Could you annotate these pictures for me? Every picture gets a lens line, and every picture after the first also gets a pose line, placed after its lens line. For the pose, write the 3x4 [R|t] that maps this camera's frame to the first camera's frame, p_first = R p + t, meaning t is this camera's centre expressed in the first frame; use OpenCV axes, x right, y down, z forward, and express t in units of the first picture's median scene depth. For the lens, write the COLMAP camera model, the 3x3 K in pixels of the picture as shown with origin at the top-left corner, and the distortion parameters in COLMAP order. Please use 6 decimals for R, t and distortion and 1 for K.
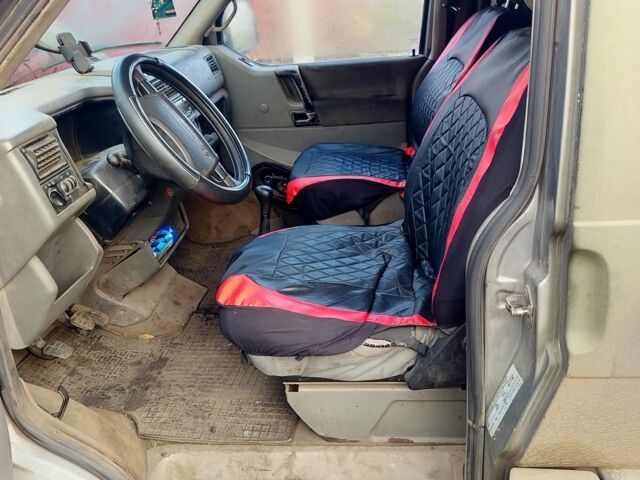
lens RADIAL K [[597.6, 0, 320.0], [0, 597.6, 240.0], [0, 0, 1]] dist [0.056189, -0.022066]
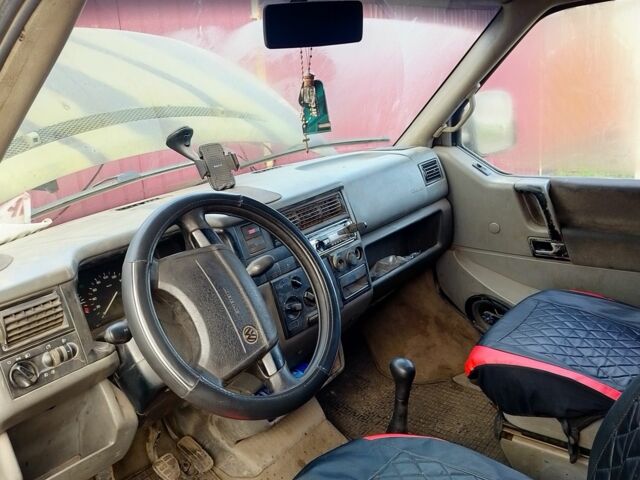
lens RADIAL K [[597.6, 0, 320.0], [0, 597.6, 240.0], [0, 0, 1]] dist [0.056189, -0.022066]
pose [[0.844237, 0.158039, -0.512140, 0.122319], [-0.204483, 0.978237, -0.035211, -0.135654], [0.495430, 0.134450, 0.858180, 0.225752]]
